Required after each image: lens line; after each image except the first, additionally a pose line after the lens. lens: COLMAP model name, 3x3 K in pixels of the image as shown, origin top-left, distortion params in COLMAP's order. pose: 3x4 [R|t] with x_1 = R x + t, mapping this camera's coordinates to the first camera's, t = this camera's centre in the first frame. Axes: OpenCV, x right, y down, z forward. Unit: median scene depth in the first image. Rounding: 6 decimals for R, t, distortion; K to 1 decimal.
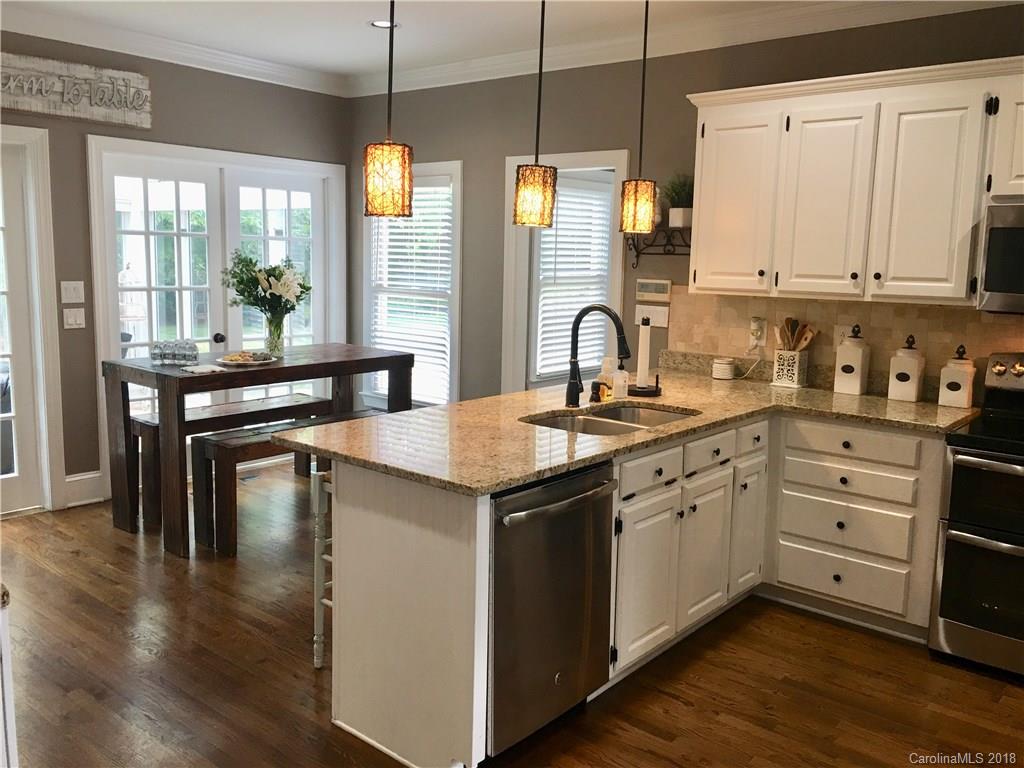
lens RADIAL K [[870.9, 0, 512.7], [0, 870.9, 381.9], [0, 0, 1]] dist [0.056574, -0.044558]
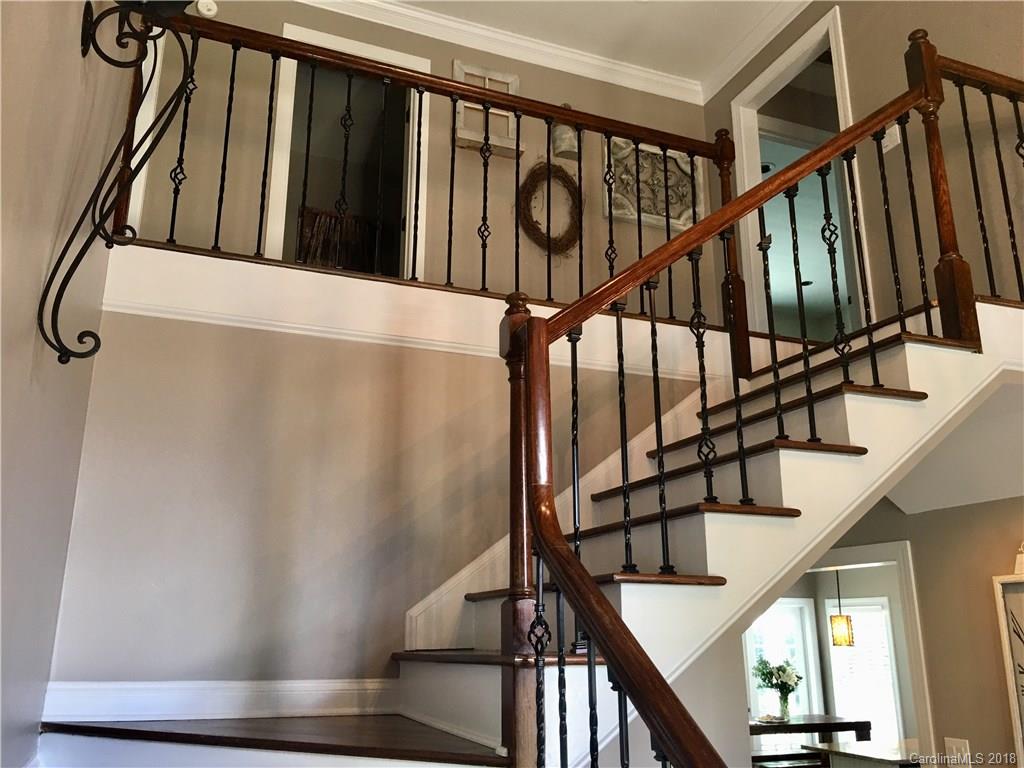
lens RADIAL K [[870.9, 0, 513.1], [0, 870.9, 383.8], [0, 0, 1]] dist [0.056574, -0.044558]
pose [[0.879743, -0.147966, -0.451839, 0.151526], [-0.052537, 0.914267, -0.401691, 0.096992], [0.472538, 0.377123, 0.796546, -0.944413]]
